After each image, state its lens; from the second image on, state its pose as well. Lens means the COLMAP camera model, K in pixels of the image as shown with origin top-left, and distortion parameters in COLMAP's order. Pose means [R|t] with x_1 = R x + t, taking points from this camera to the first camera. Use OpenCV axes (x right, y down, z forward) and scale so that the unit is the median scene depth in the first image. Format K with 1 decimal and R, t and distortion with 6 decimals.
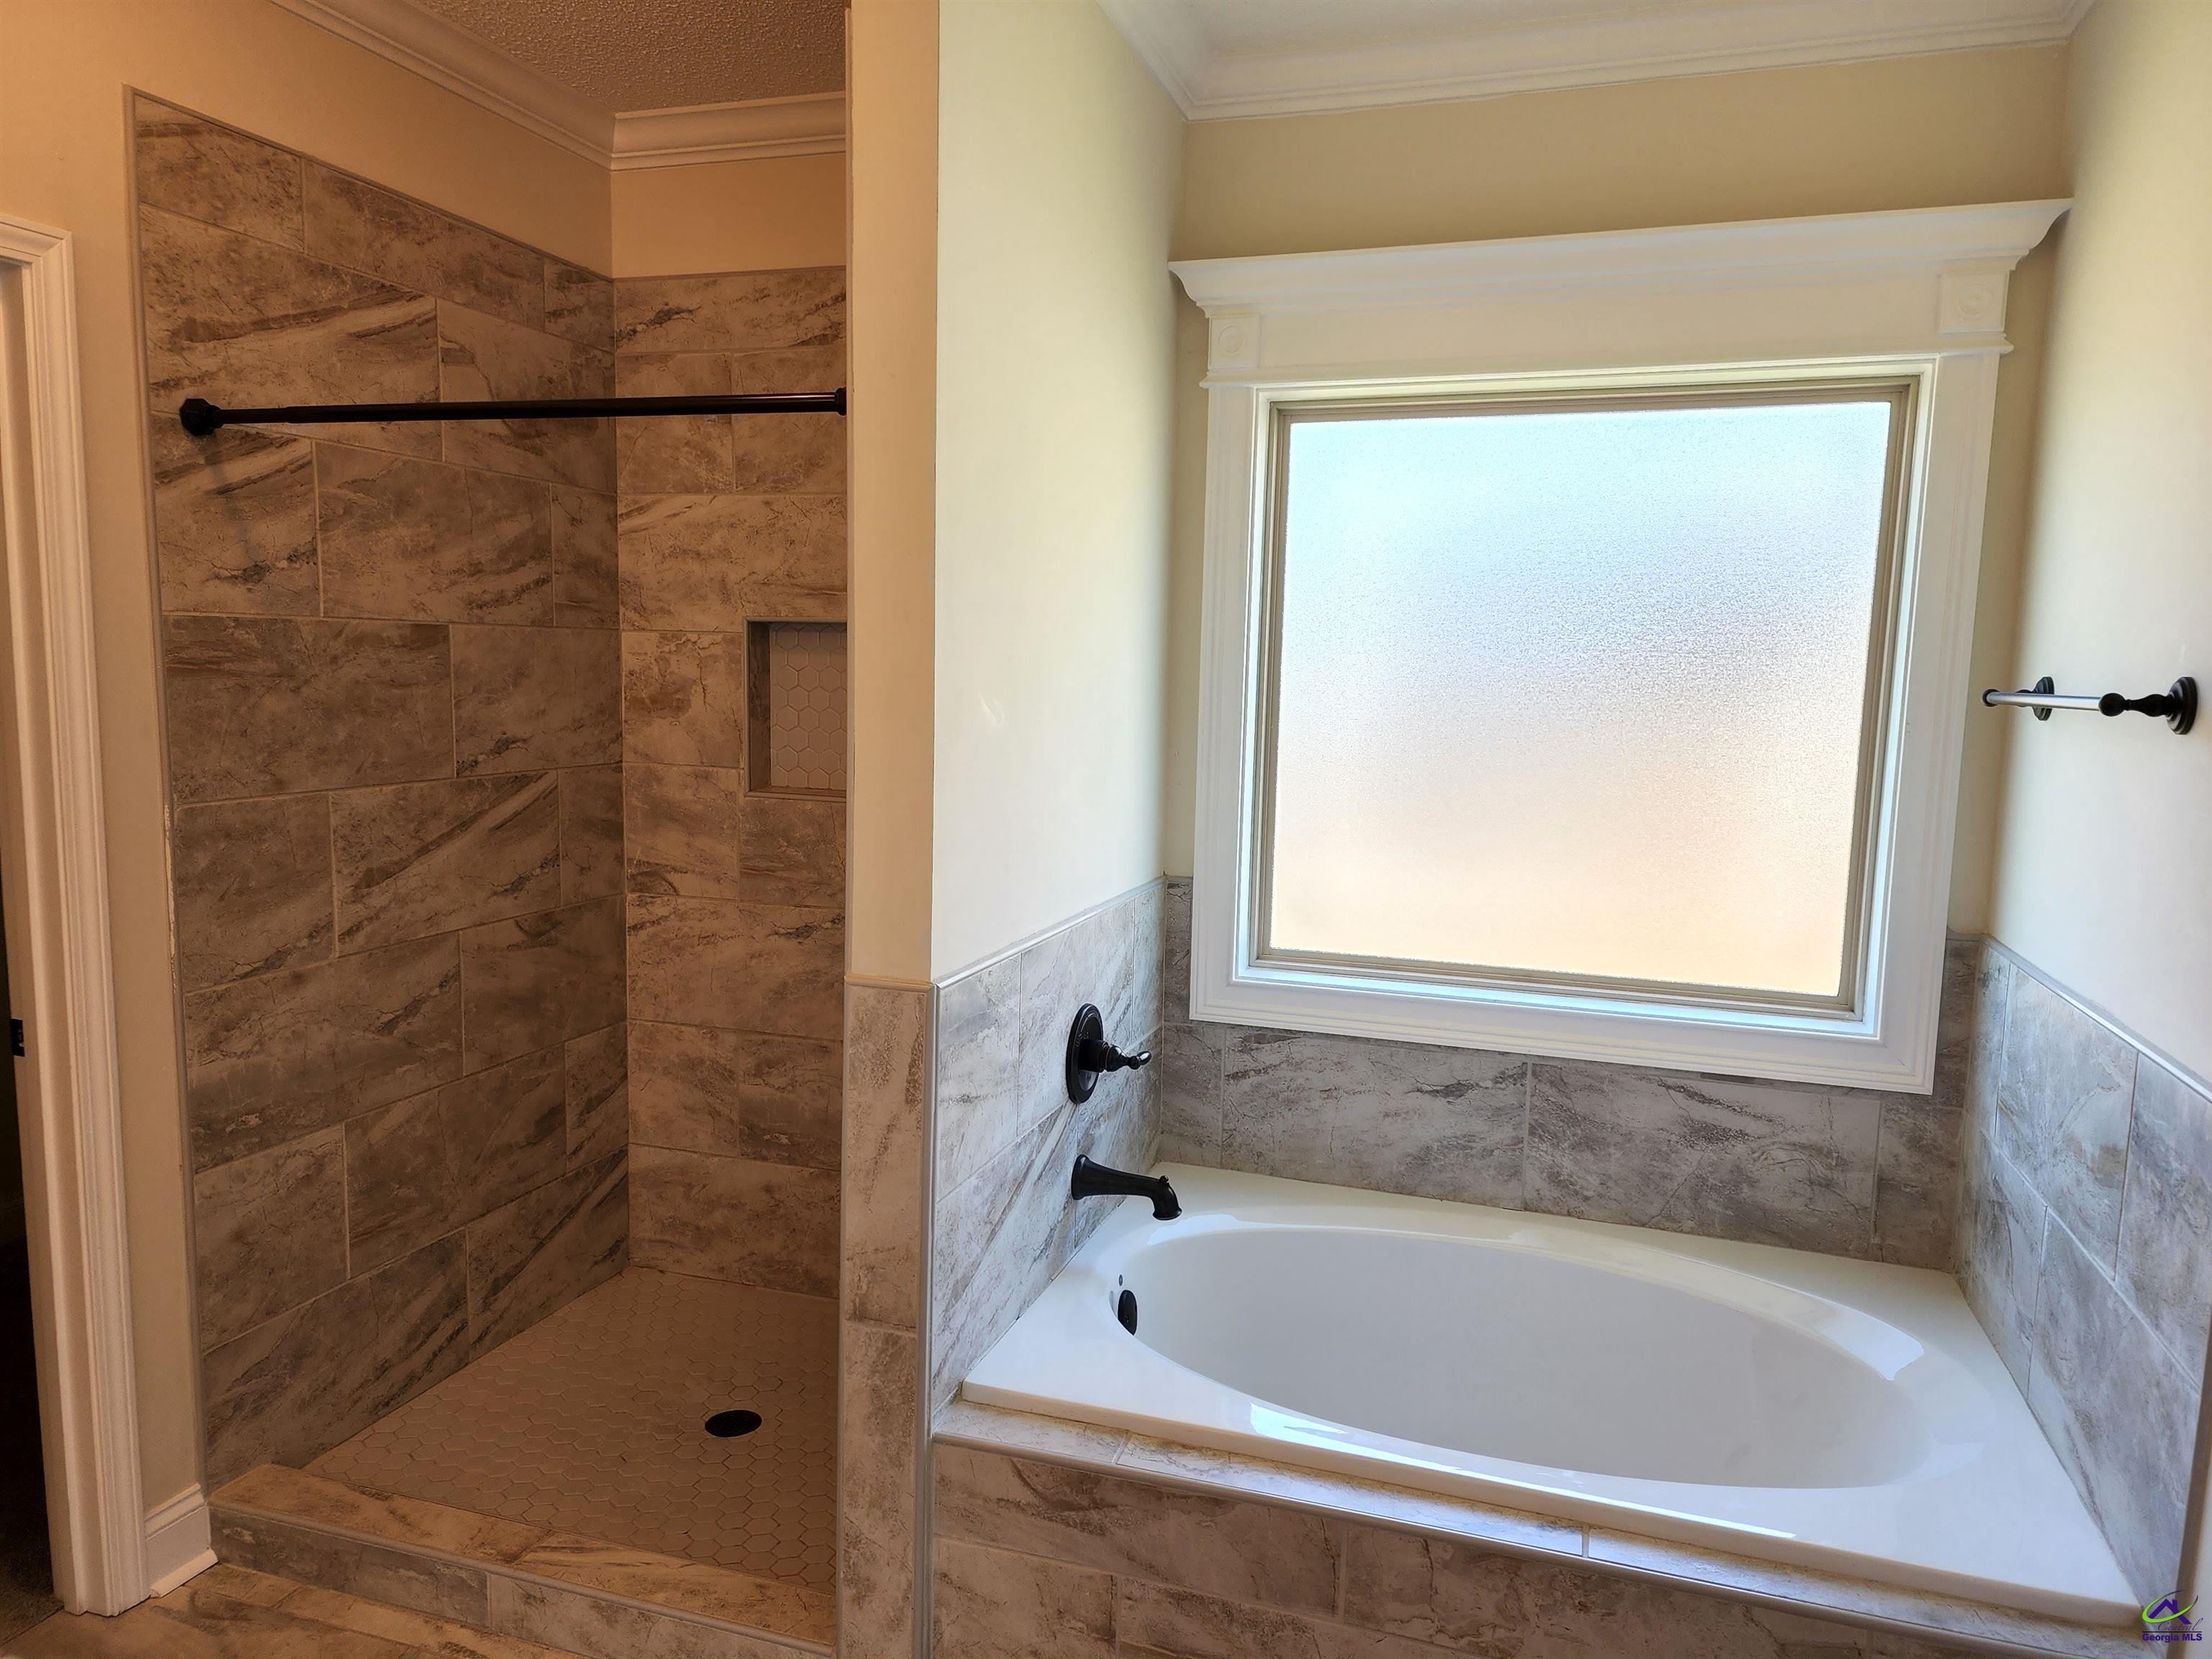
lens RADIAL K [[1477.6, 0, 1112.5], [0, 1477.6, 847.2], [0, 0, 1]] dist [0.085998, -0.078554]
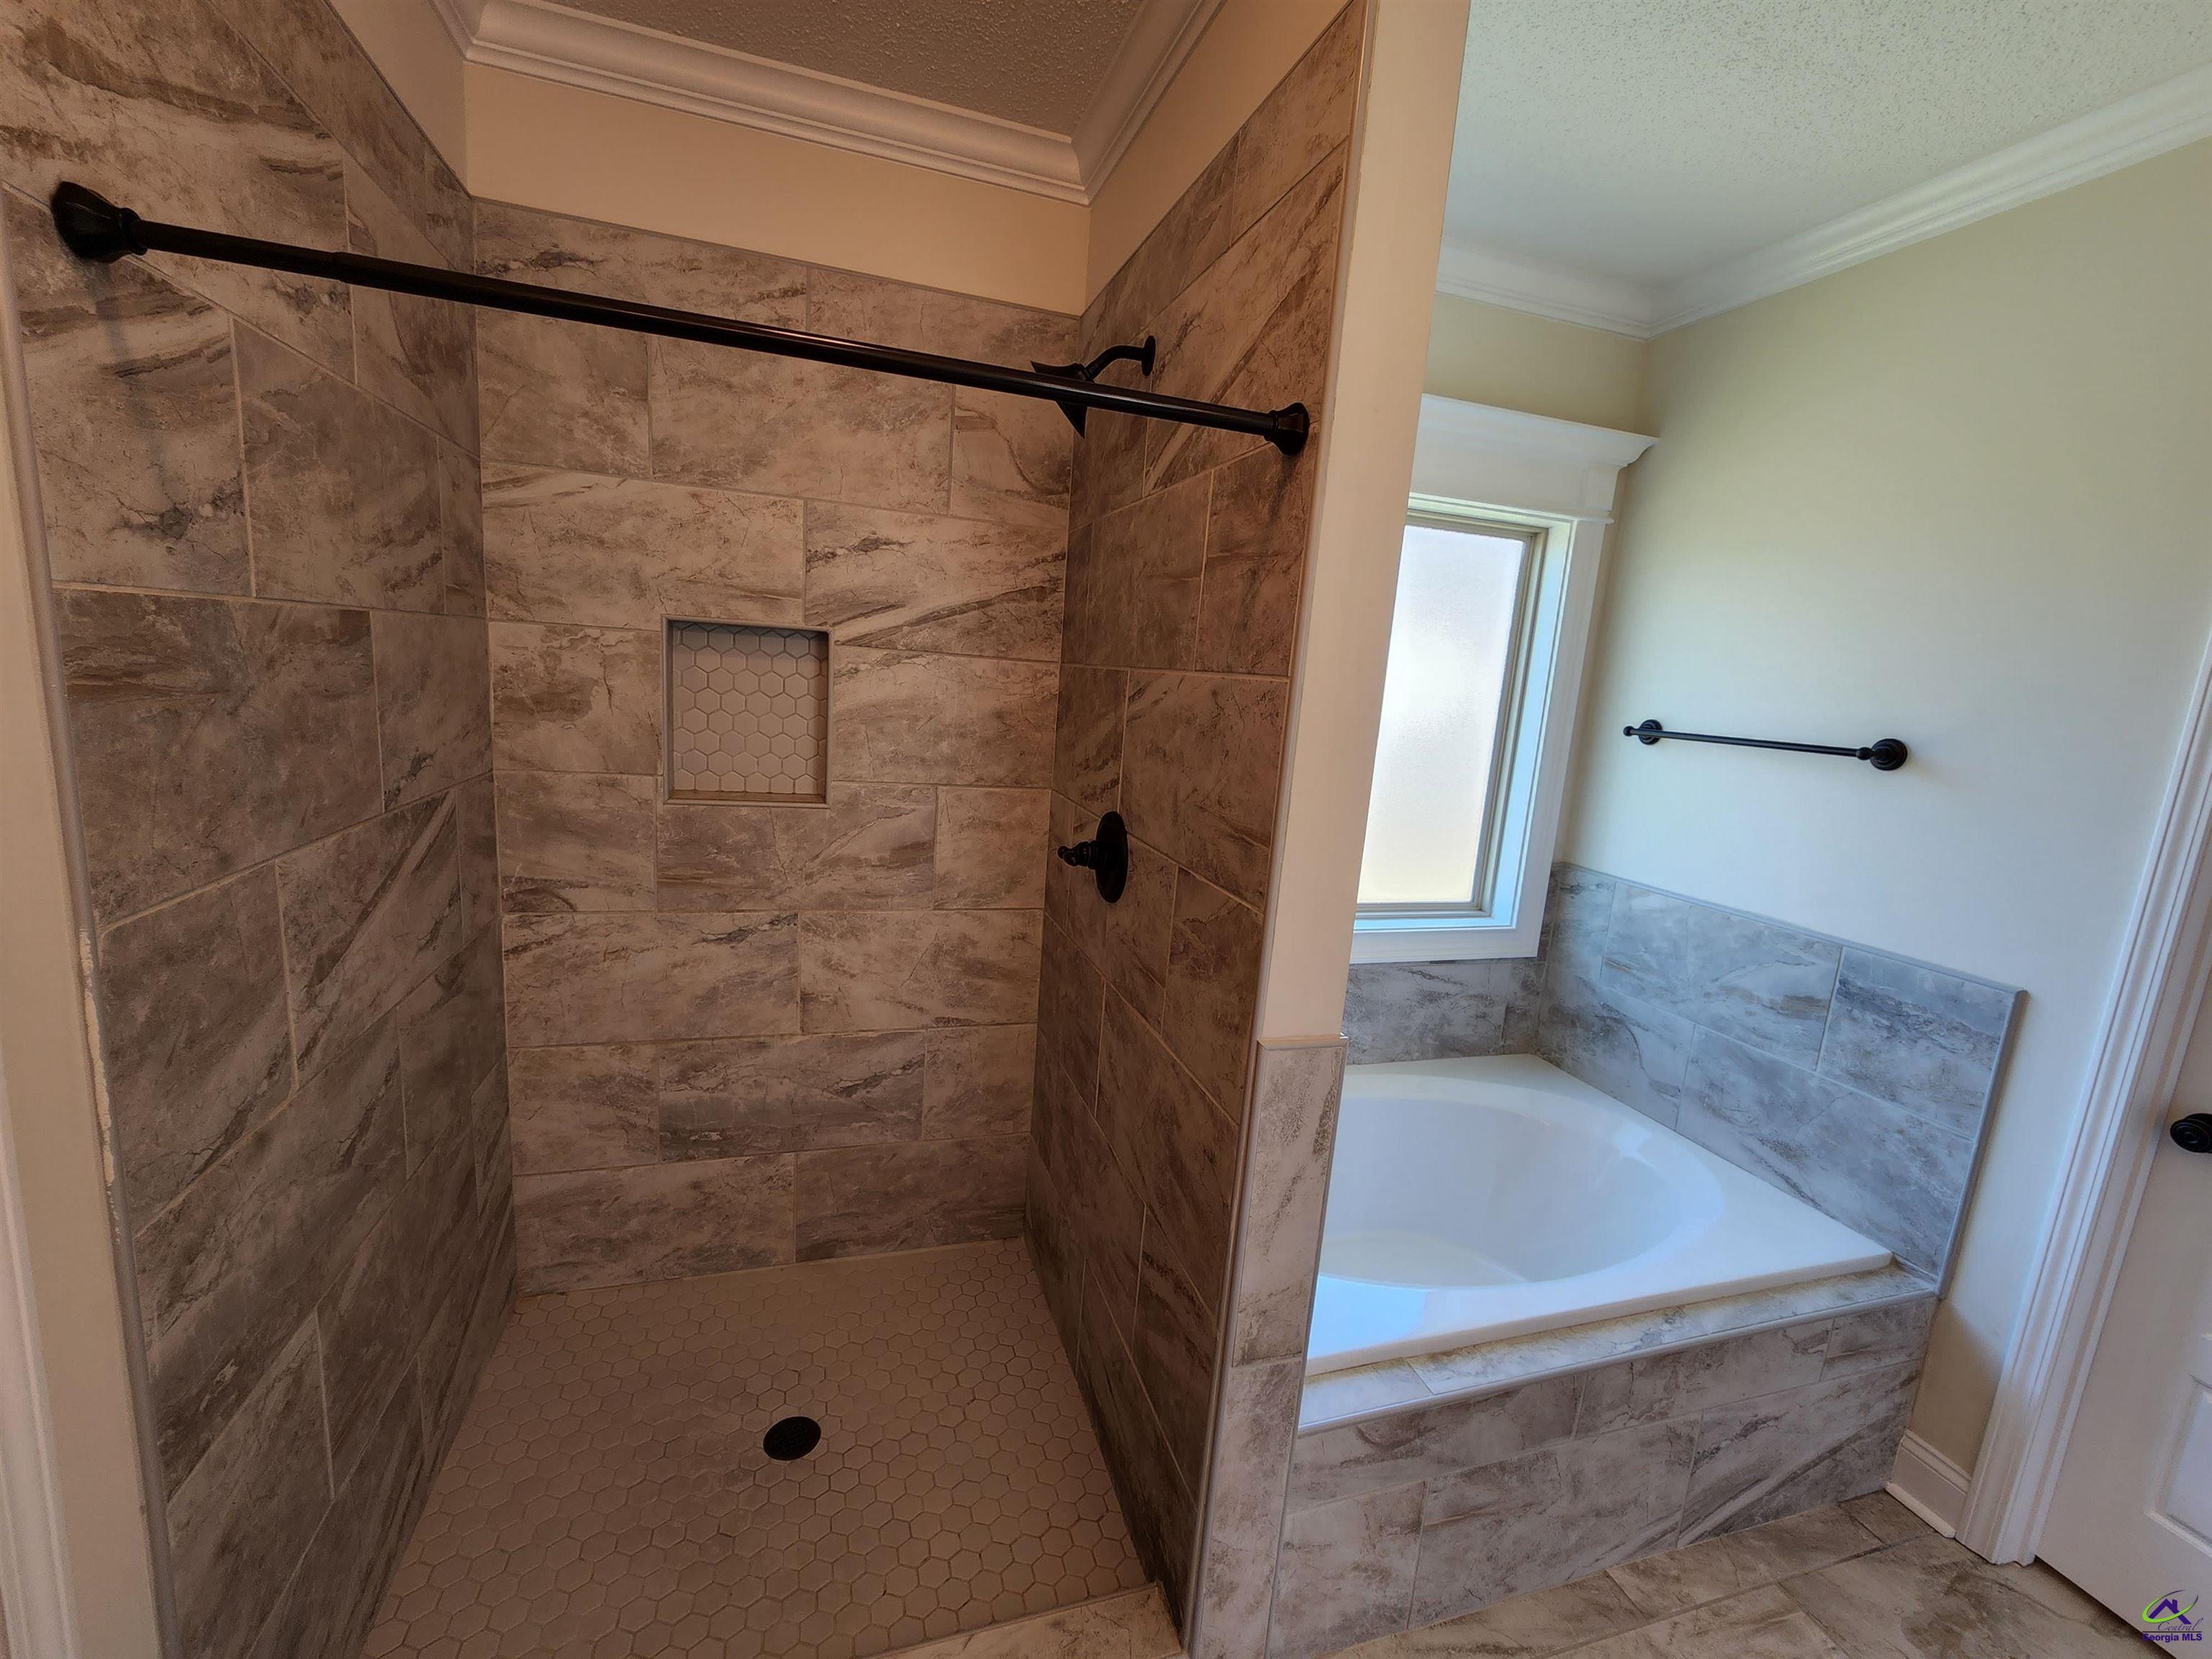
lens RADIAL K [[913.3, 0, 1105.8], [0, 913.3, 836.1], [0, 0, 1]] dist [-0.002010, -0.000008]
pose [[0.810735, -0.068446, 0.581398, -0.432536], [0.019845, 0.995784, 0.089558, -0.072870], [-0.585077, -0.061071, 0.808675, 0.426565]]
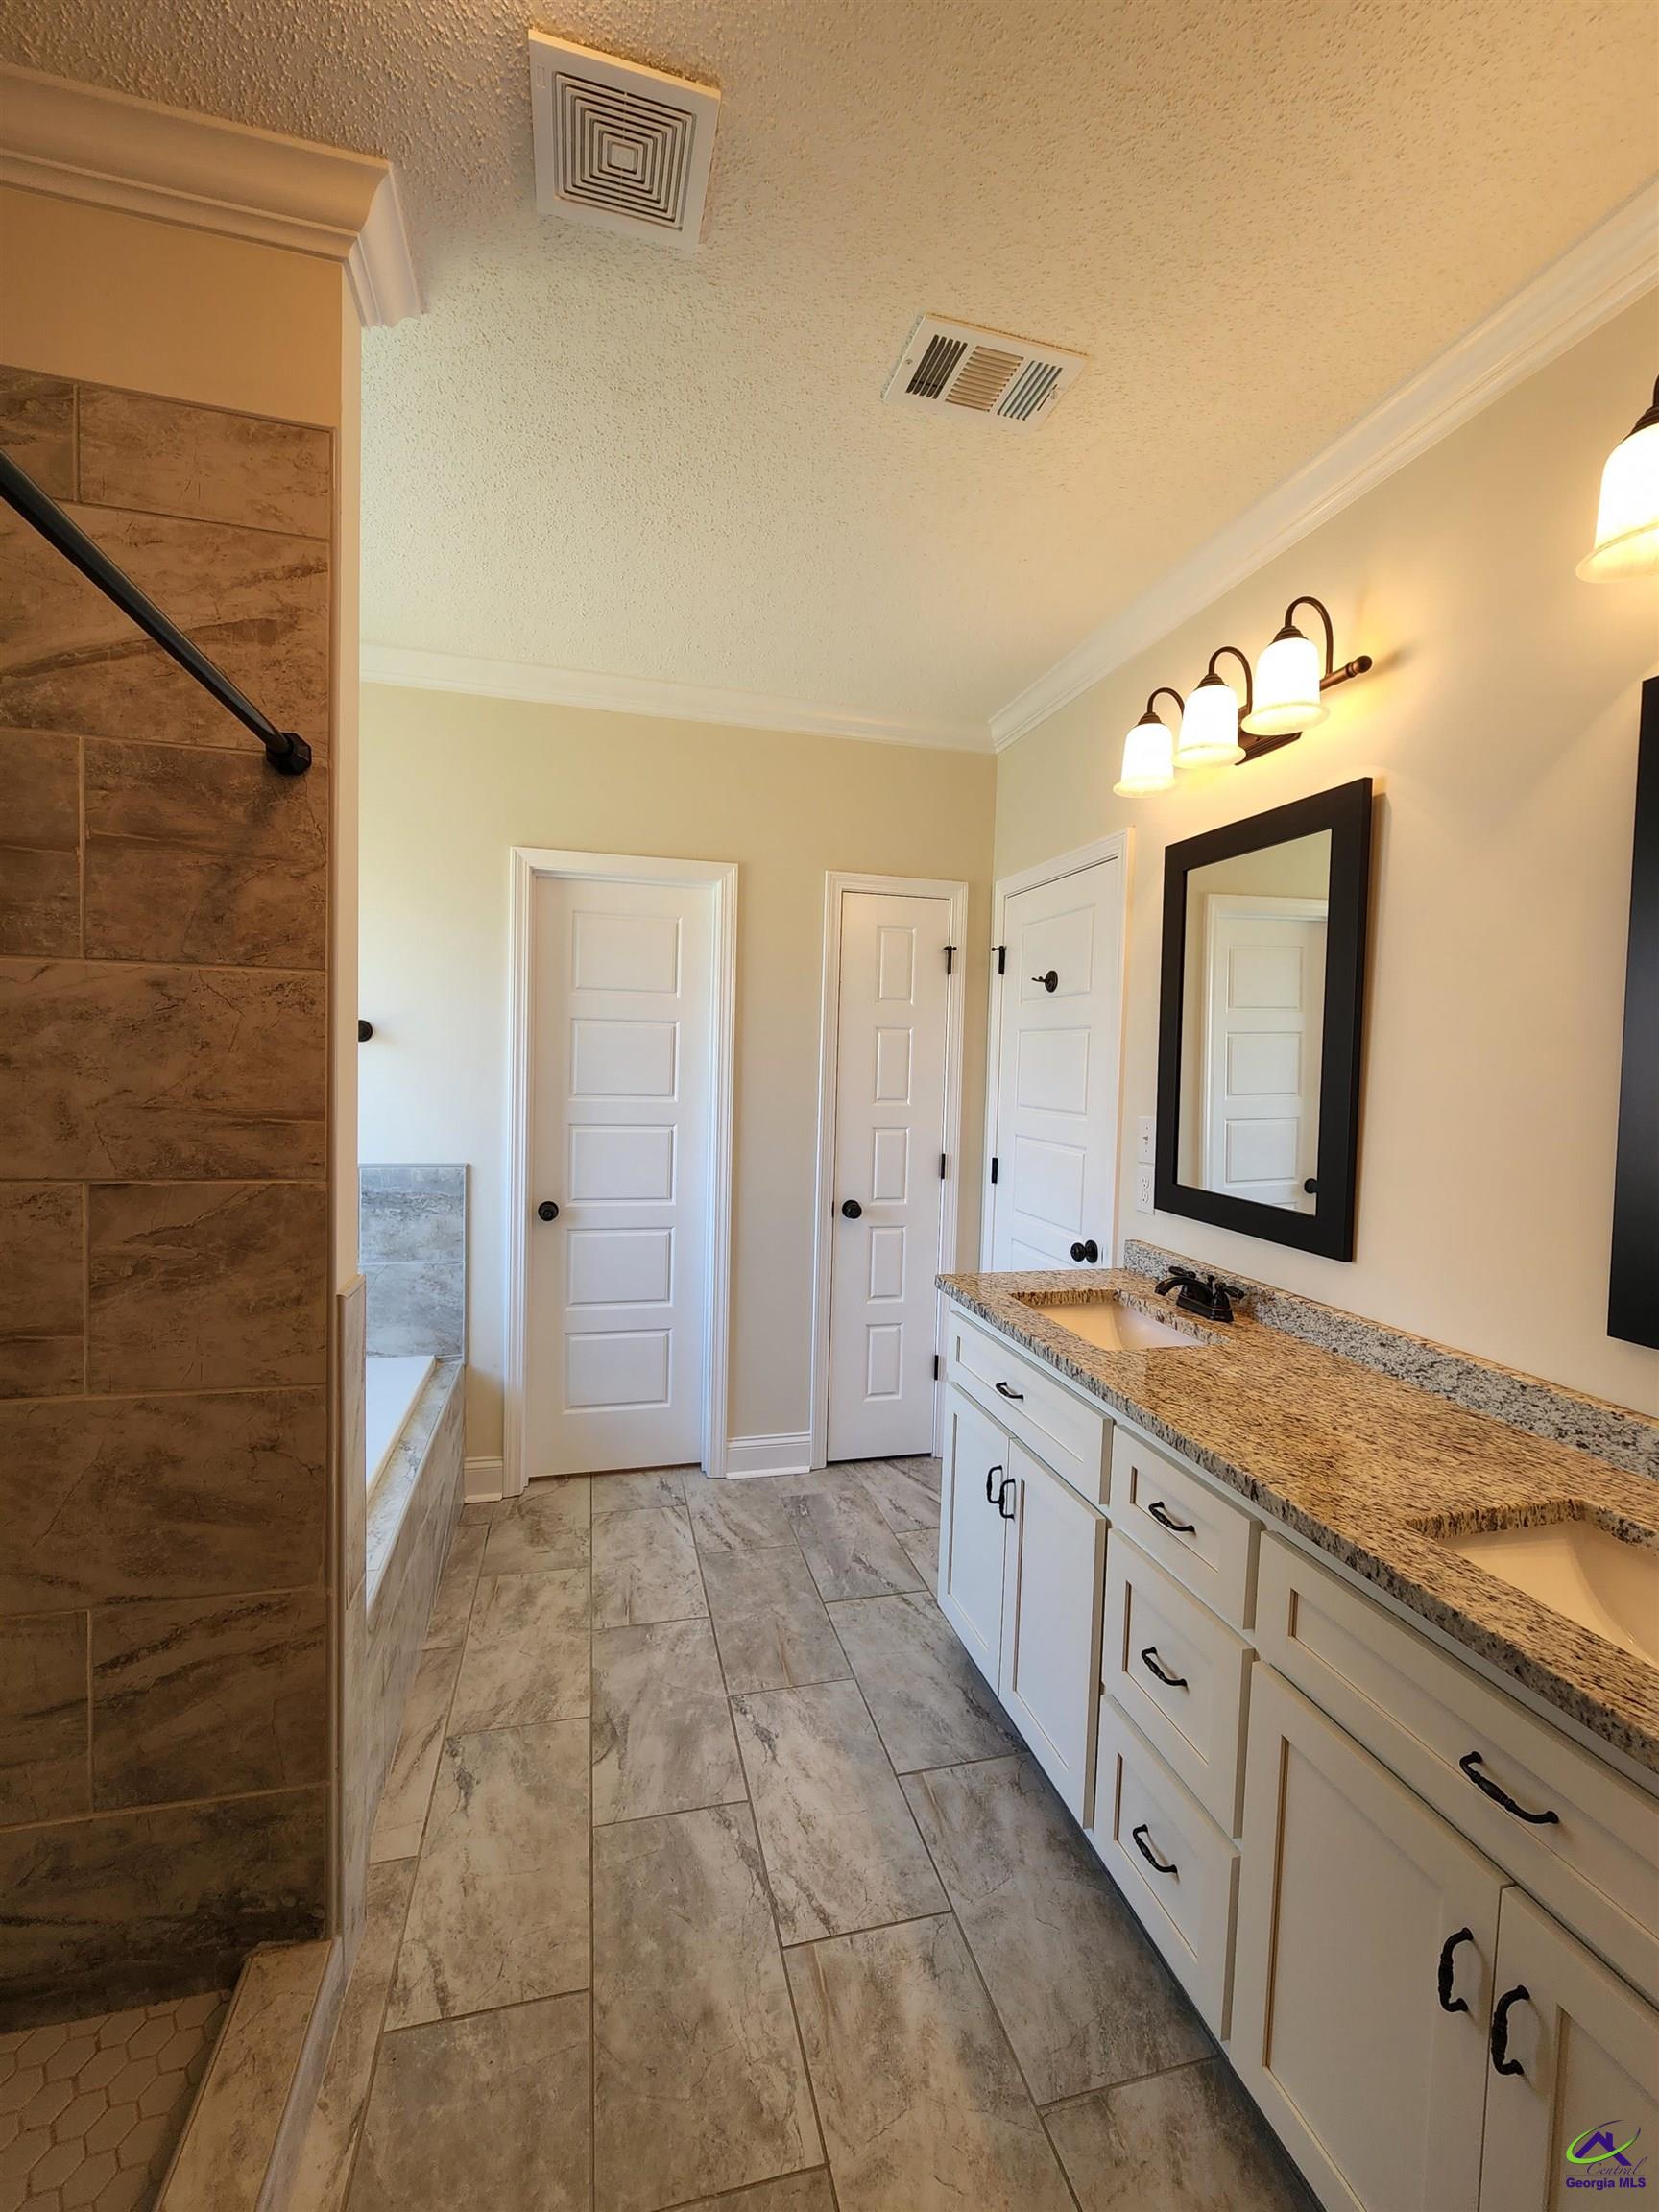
lens RADIAL K [[910.3, 0, 820.8], [0, 910.3, 1098.5], [0, 0, 1]] dist [-0.001851, -0.000056]
pose [[-0.535421, -0.075678, 0.841188, -0.661568], [0.065792, 0.989214, 0.130872, -0.084626], [-0.842019, 0.125415, -0.524666, 0.752496]]
